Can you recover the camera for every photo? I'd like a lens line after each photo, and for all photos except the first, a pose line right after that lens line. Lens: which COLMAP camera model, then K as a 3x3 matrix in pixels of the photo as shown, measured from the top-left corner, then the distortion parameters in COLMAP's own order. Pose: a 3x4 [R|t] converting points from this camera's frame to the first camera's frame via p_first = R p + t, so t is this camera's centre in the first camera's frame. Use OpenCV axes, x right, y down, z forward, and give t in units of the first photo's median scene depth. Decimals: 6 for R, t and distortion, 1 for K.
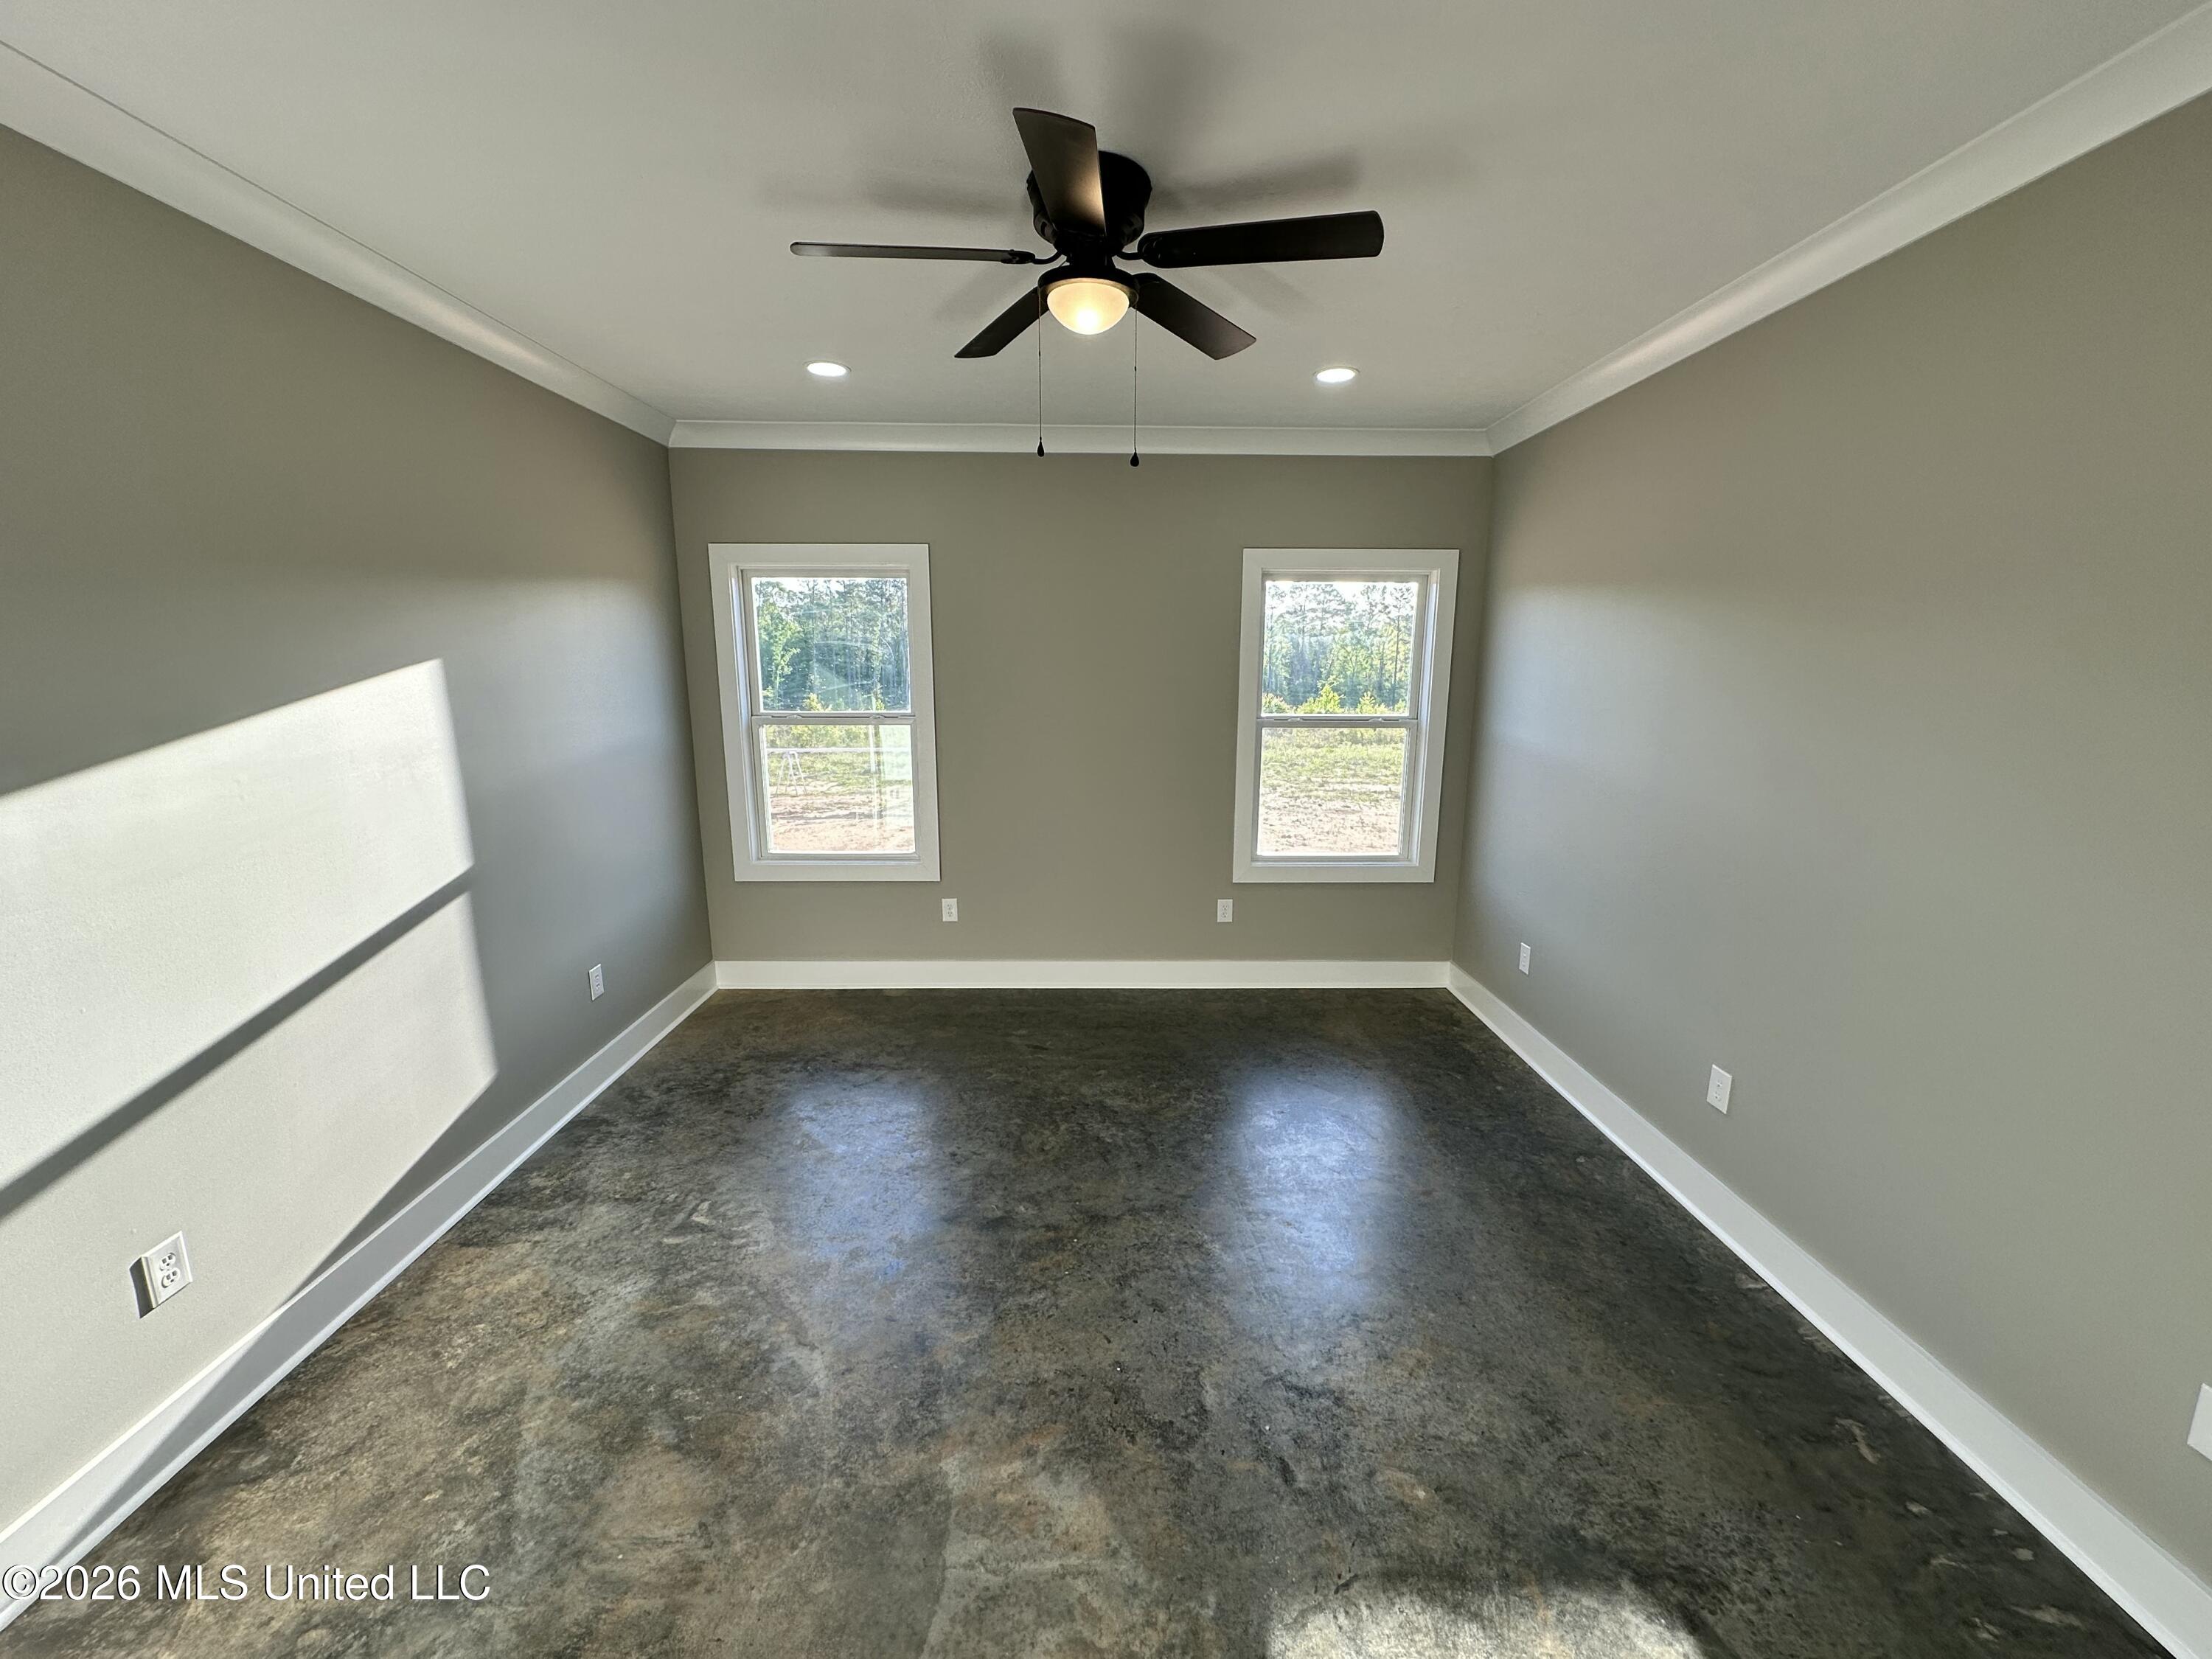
lens RADIAL K [[873.7, 0, 1107.0], [0, 873.7, 827.7], [0, 0, 1]] dist [-0.000880, -0.000453]
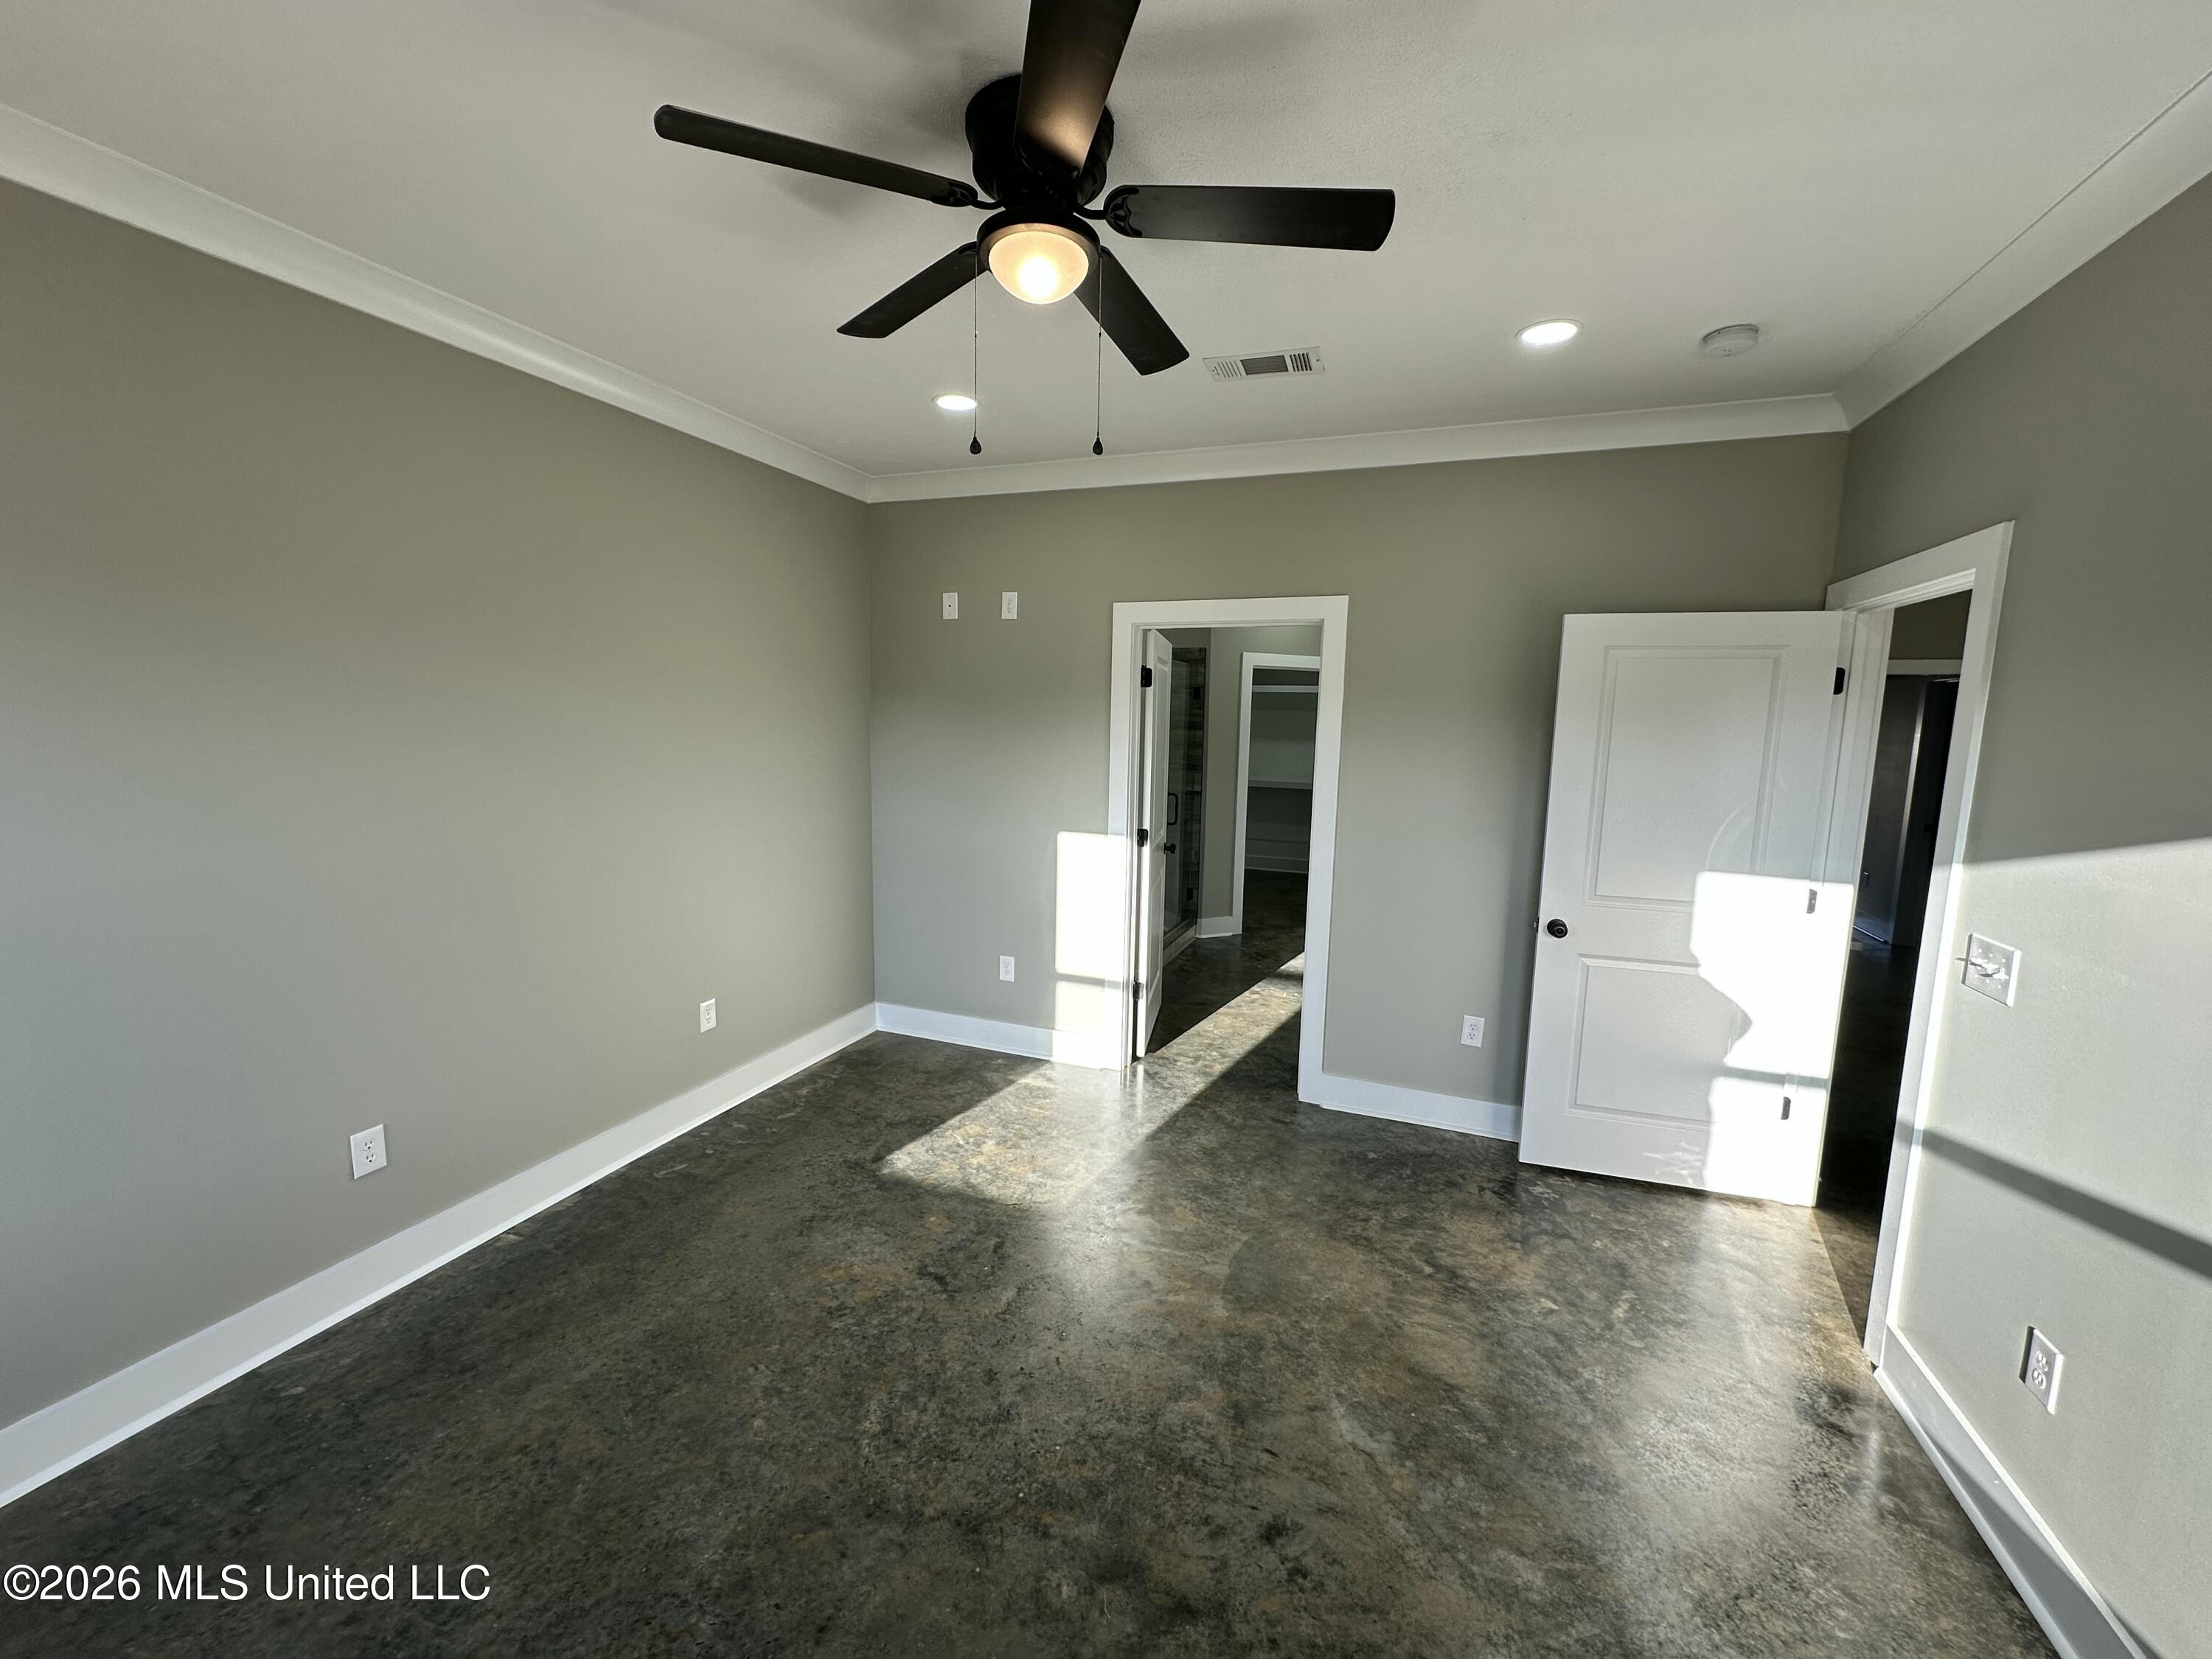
lens RADIAL K [[873.7, 0, 1107.0], [0, 873.7, 827.7], [0, 0, 1]] dist [-0.000880, -0.000453]
pose [[-0.926260, -0.070571, 0.370220, -0.410628], [0.047389, 0.952709, 0.300166, -0.327894], [-0.373895, 0.295575, -0.879112, 1.802361]]
